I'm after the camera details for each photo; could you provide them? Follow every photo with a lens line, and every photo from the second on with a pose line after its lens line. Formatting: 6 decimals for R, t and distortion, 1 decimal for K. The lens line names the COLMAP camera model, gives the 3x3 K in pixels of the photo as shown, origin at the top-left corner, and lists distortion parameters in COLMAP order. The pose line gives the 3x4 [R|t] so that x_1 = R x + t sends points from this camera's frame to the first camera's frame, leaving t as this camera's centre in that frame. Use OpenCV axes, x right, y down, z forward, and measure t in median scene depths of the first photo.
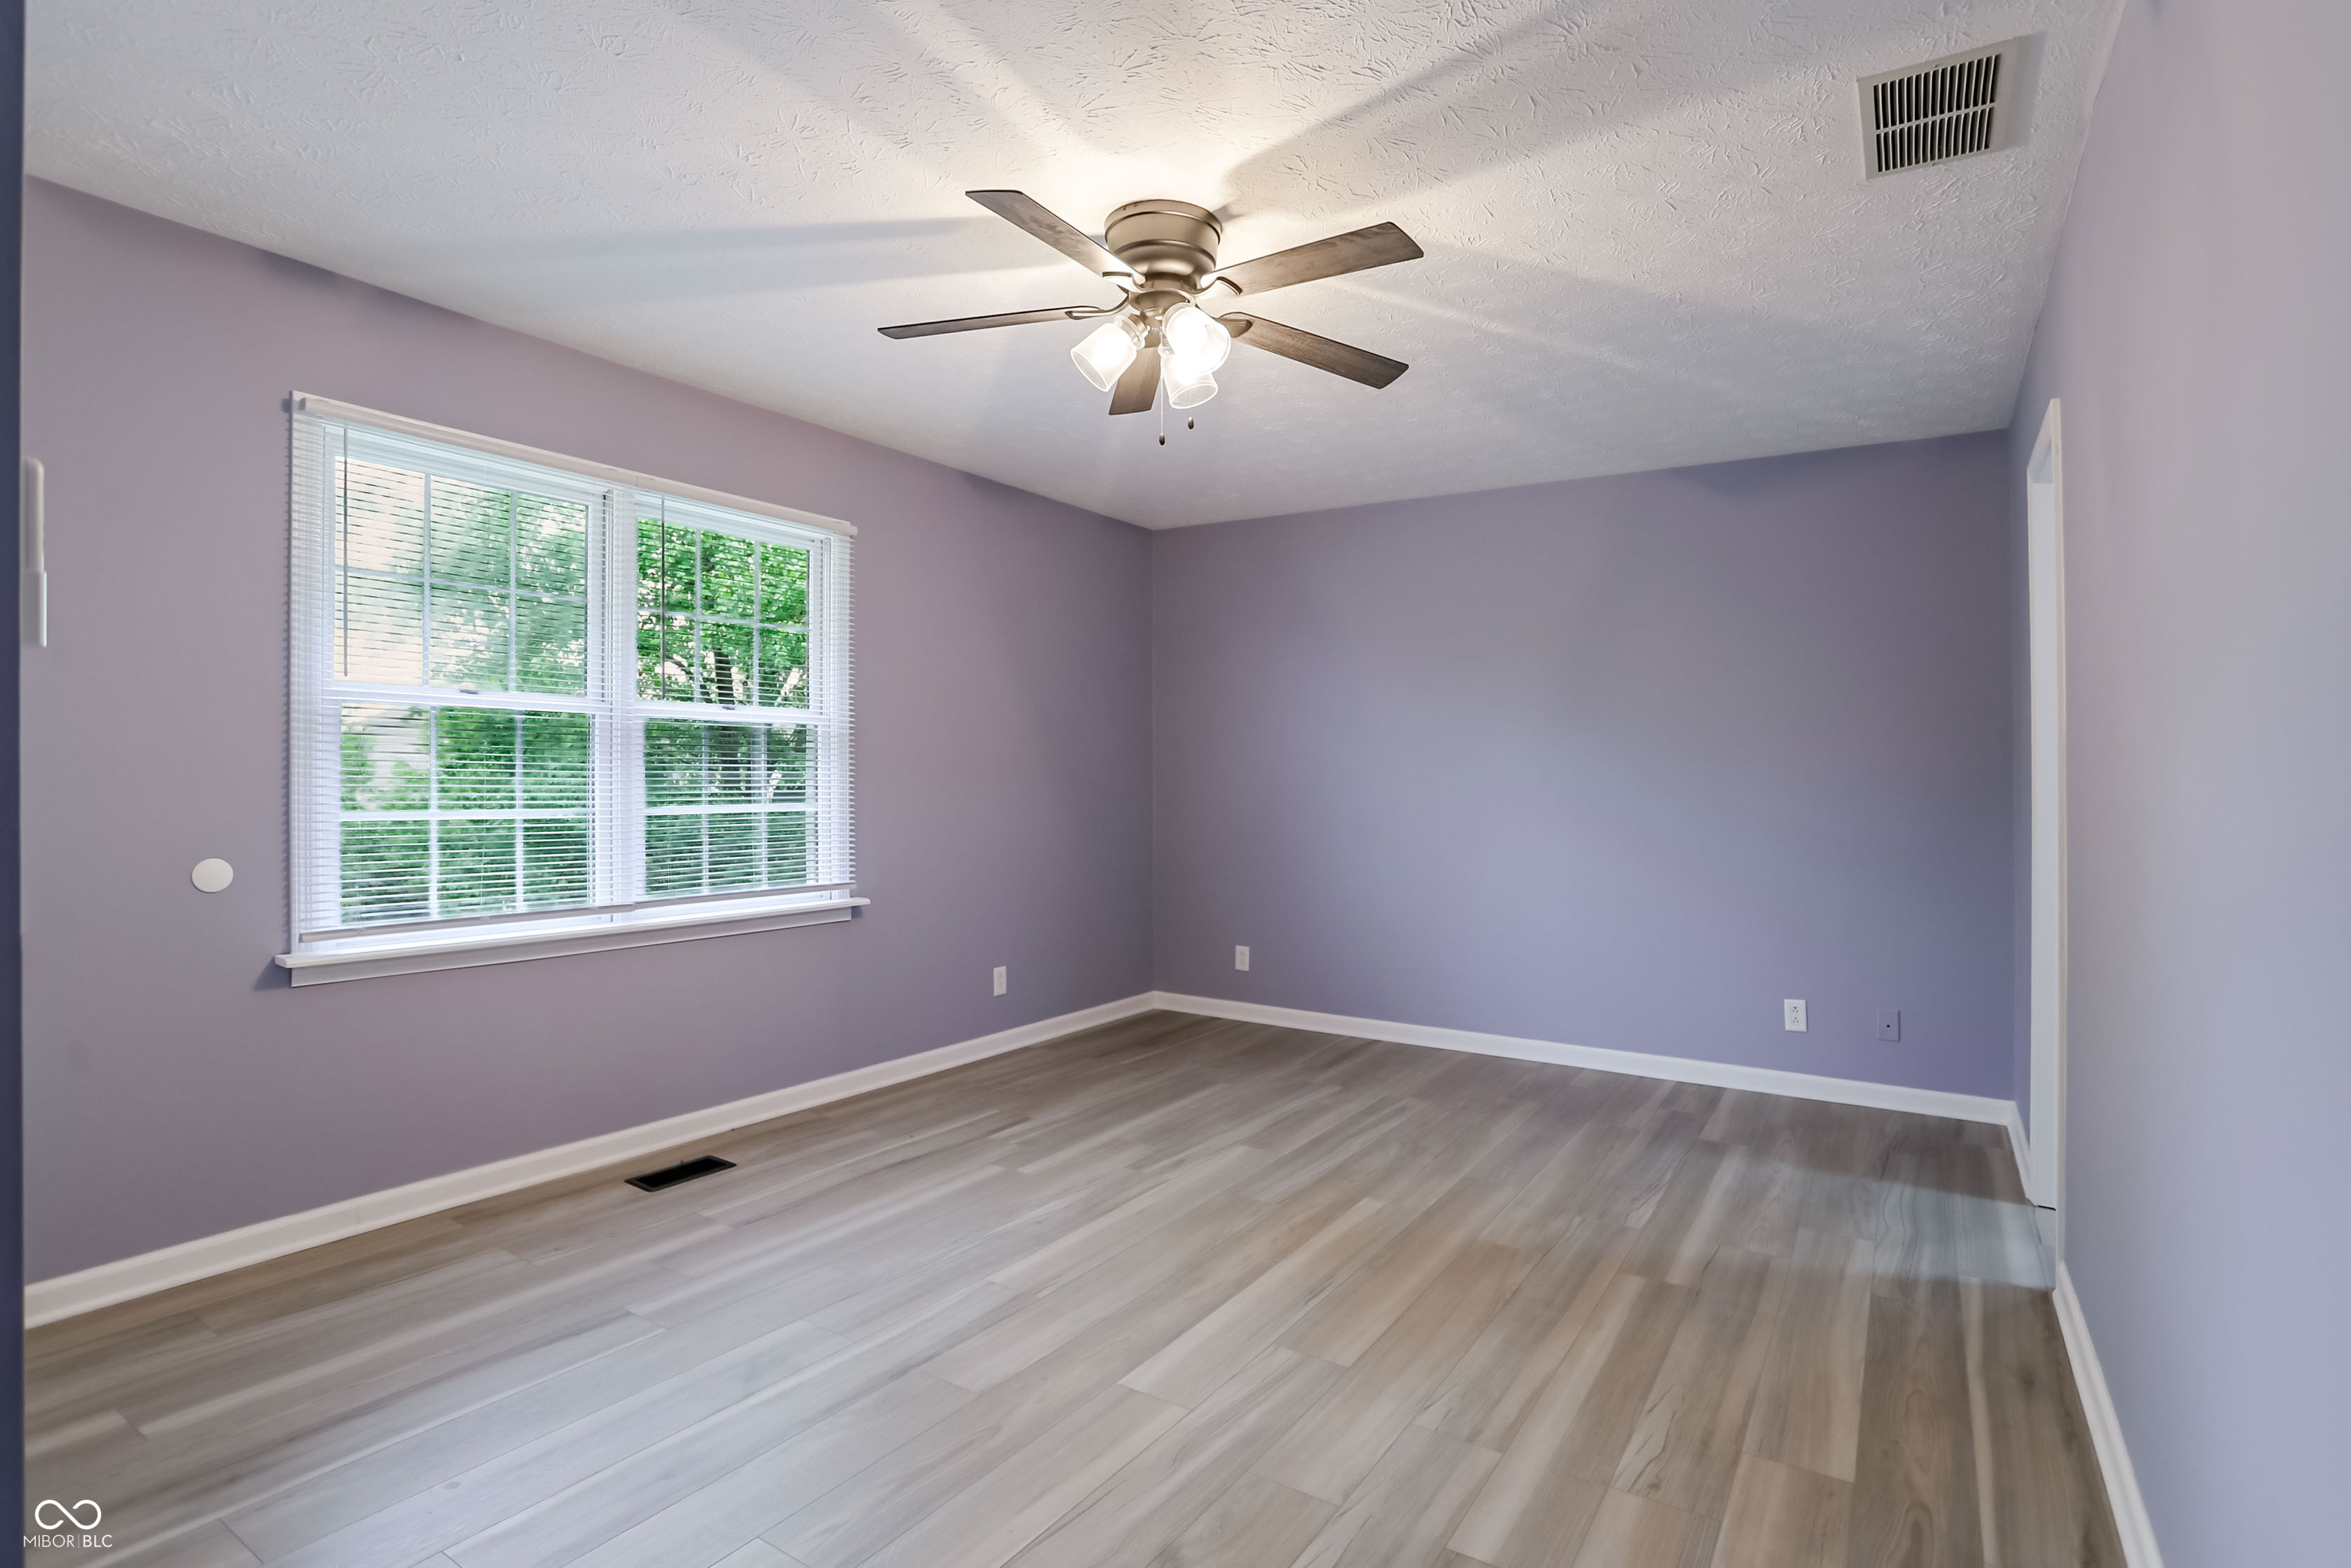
lens RADIAL K [[1162.8, 0, 1187.5], [0, 1162.8, 780.7], [0, 0, 1]] dist [-0.071533, 0.034588]
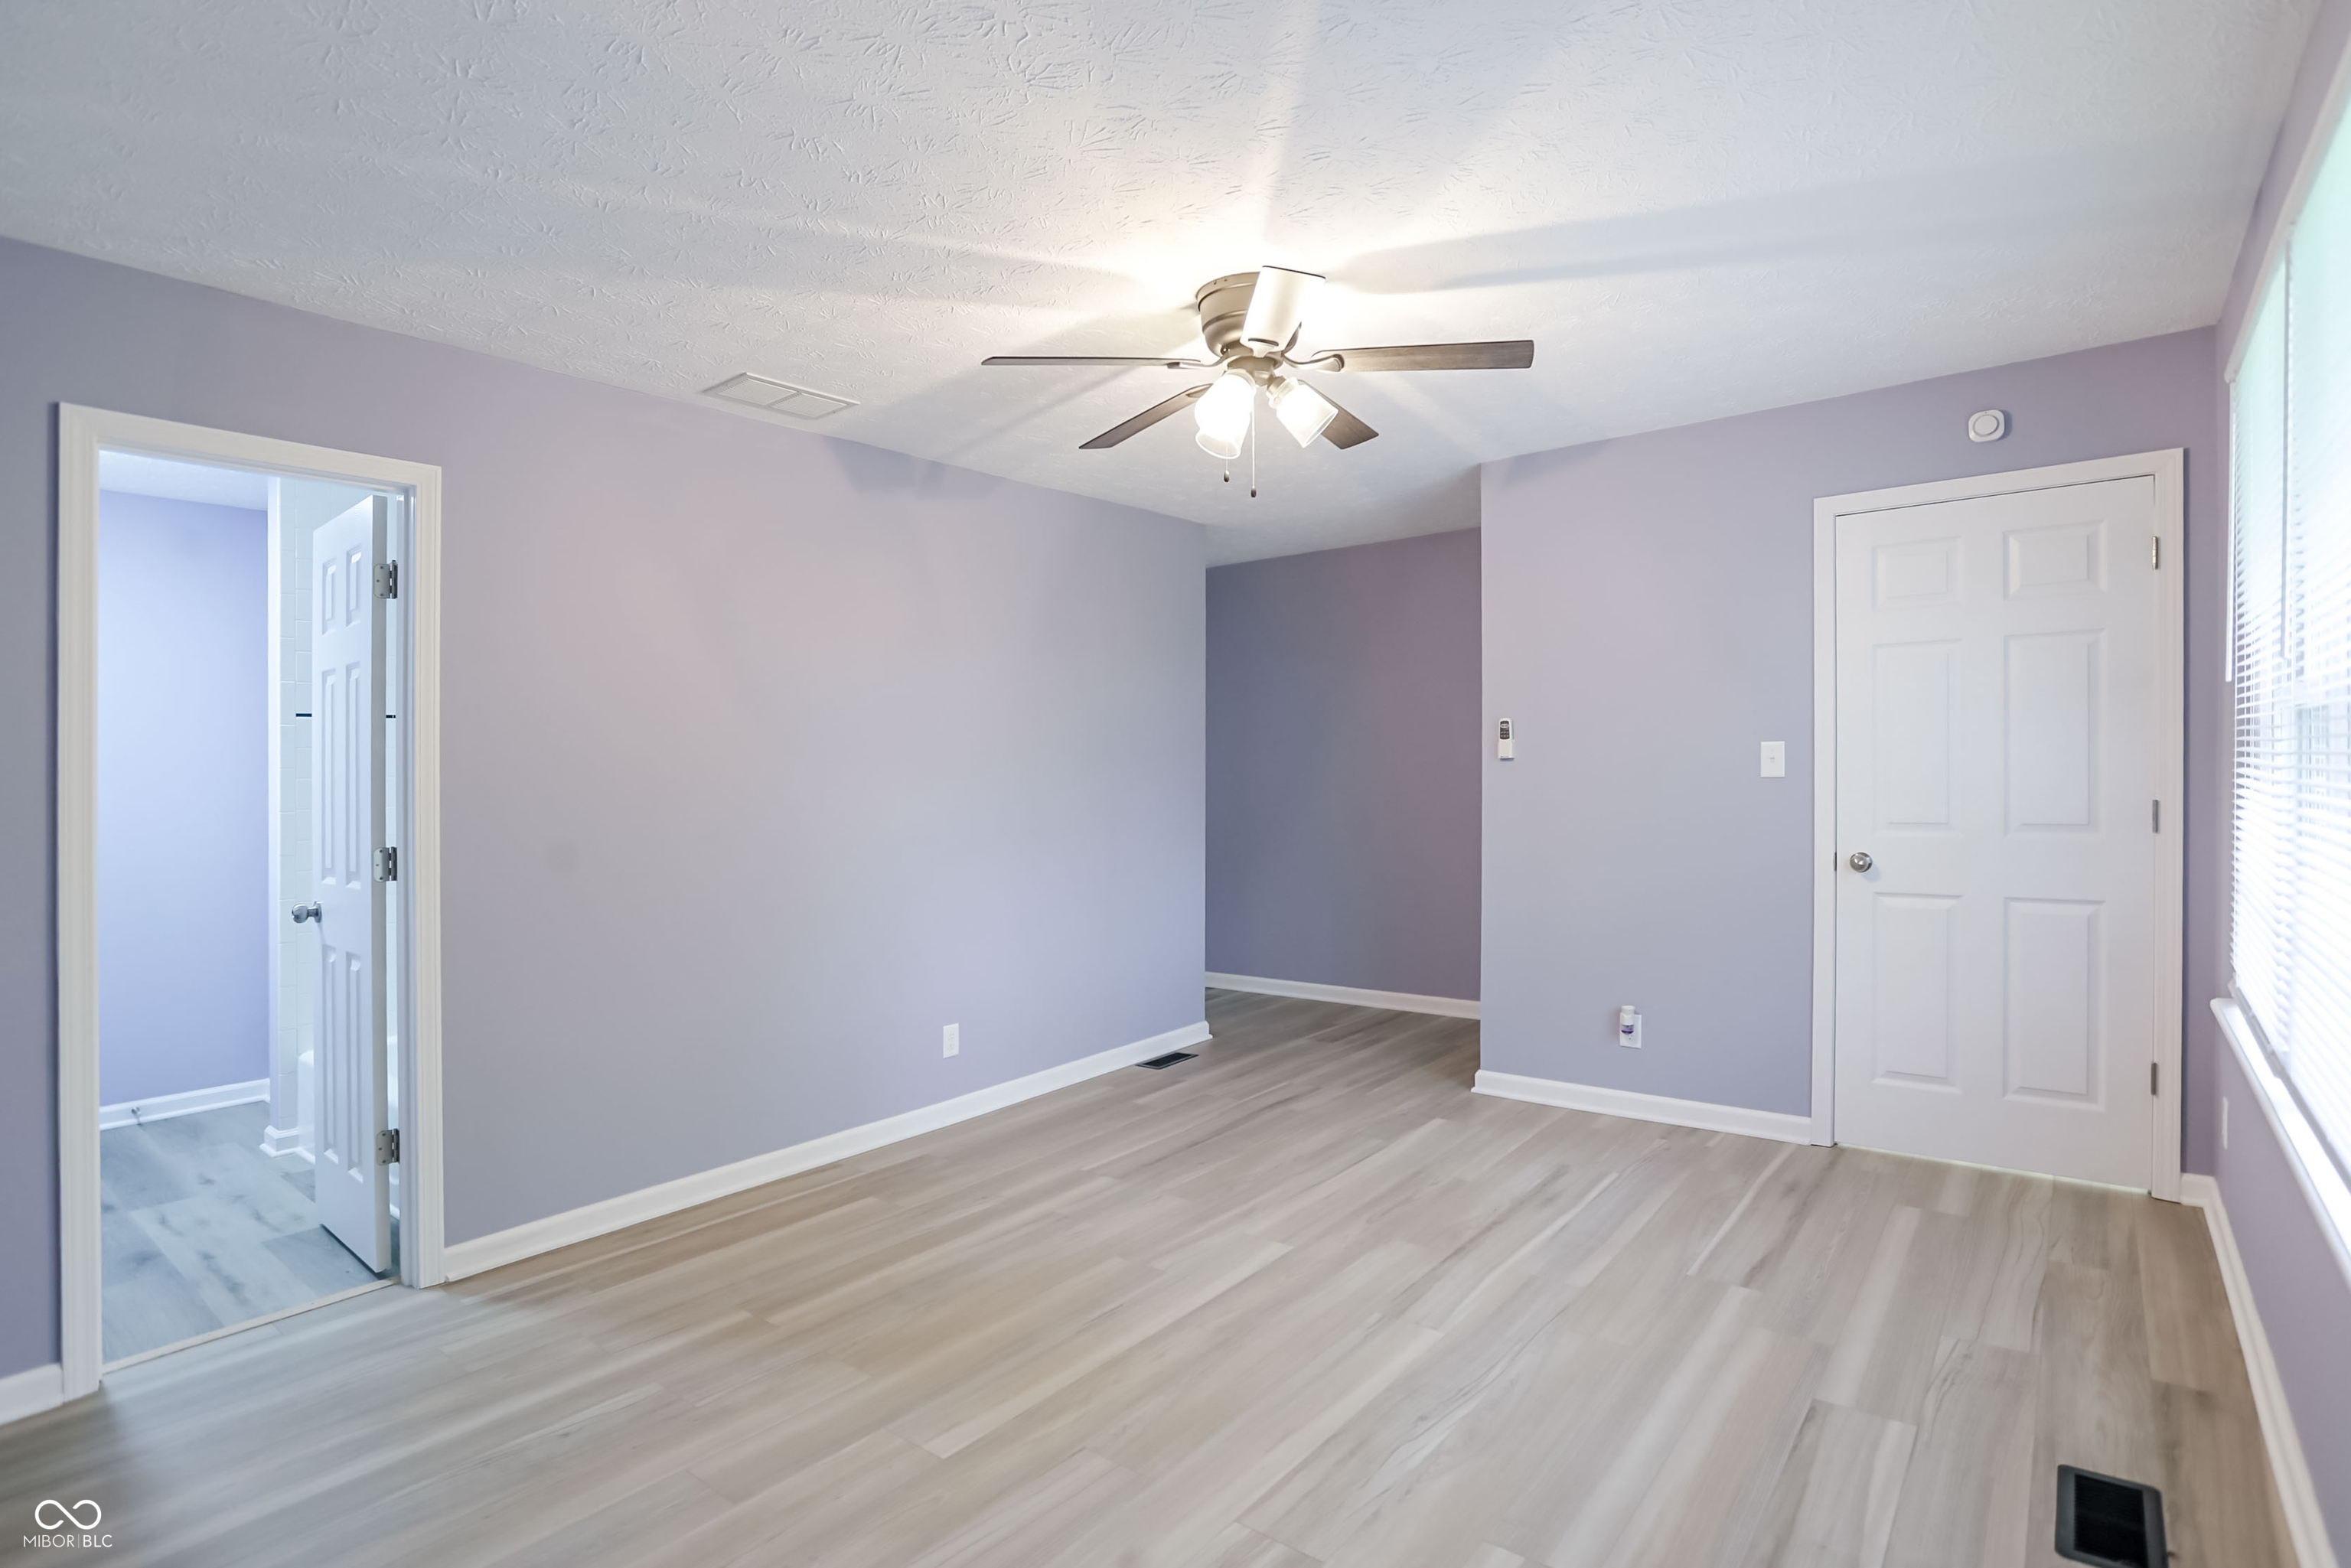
lens RADIAL K [[1162.8, 0, 1187.5], [0, 1162.8, 780.7], [0, 0, 1]] dist [-0.071533, 0.034588]
pose [[-0.995351, 0.008470, 0.095936, -0.050116], [0.010382, 0.999757, 0.019444, -0.036708], [-0.095748, 0.020349, -0.995198, 1.641317]]
